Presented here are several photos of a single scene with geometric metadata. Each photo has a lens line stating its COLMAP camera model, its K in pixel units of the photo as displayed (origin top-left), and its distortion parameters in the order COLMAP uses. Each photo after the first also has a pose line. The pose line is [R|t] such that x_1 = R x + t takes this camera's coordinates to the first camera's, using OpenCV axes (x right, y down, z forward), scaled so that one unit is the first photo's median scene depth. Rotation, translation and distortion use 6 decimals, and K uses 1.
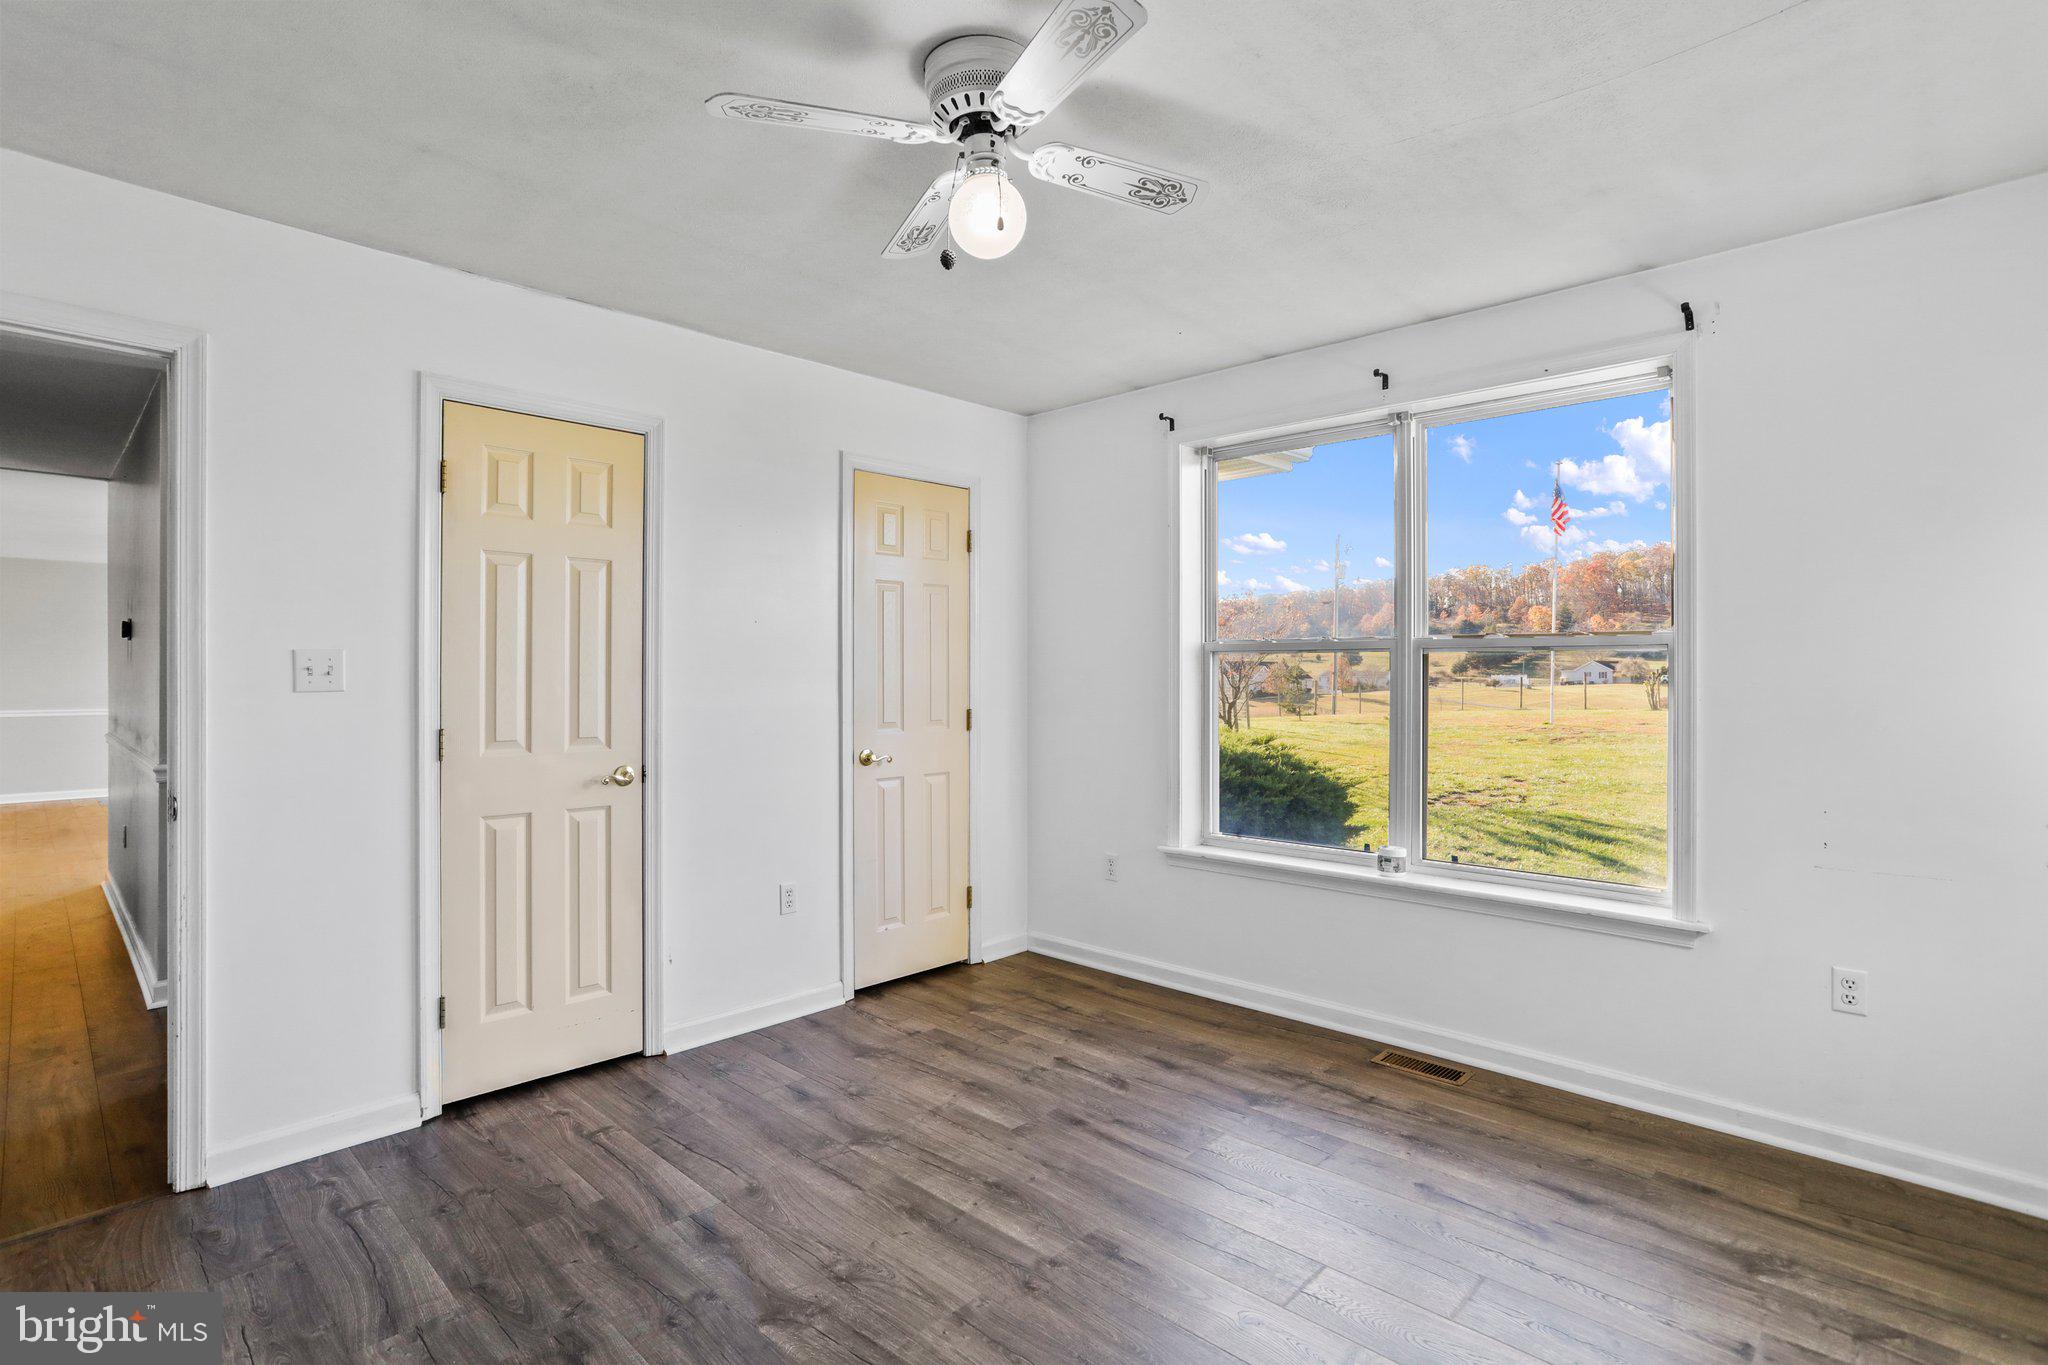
lens RADIAL K [[994.7, 0, 1021.7], [0, 994.7, 673.4], [0, 0, 1]] dist [-0.055163, 0.026629]
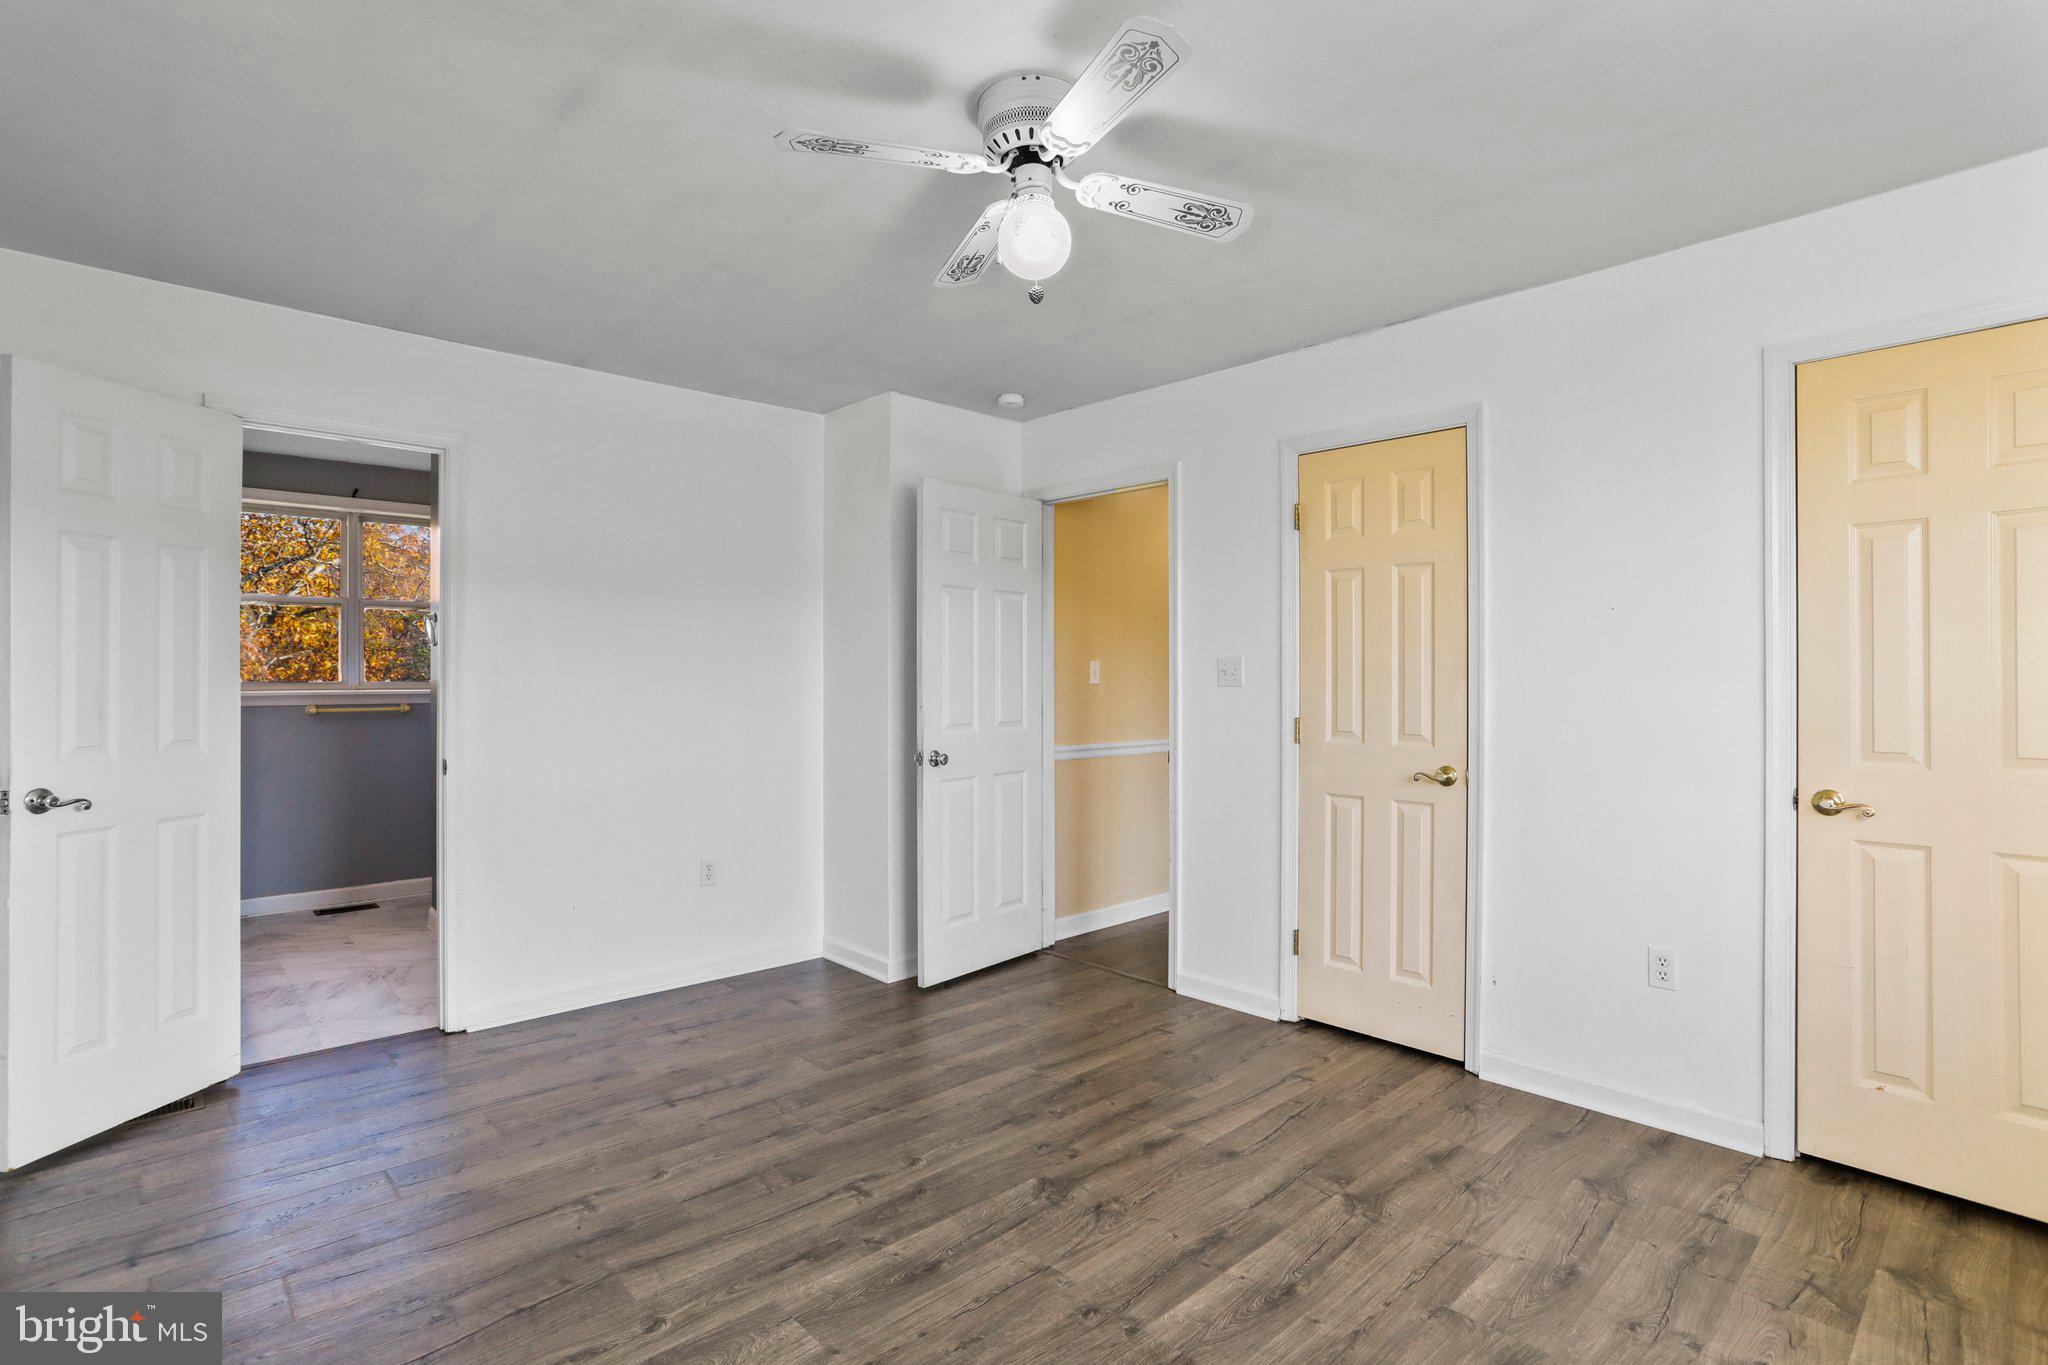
lens RADIAL K [[1002.2, 0, 1014.8], [0, 1002.2, 671.4], [0, 0, 1]] dist [-0.055471, 0.028051]
pose [[-0.067914, -0.002410, -0.997688, 0.710280], [0.005832, 0.999979, -0.002812, -0.001394], [0.997674, -0.006009, -0.067899, 0.720033]]
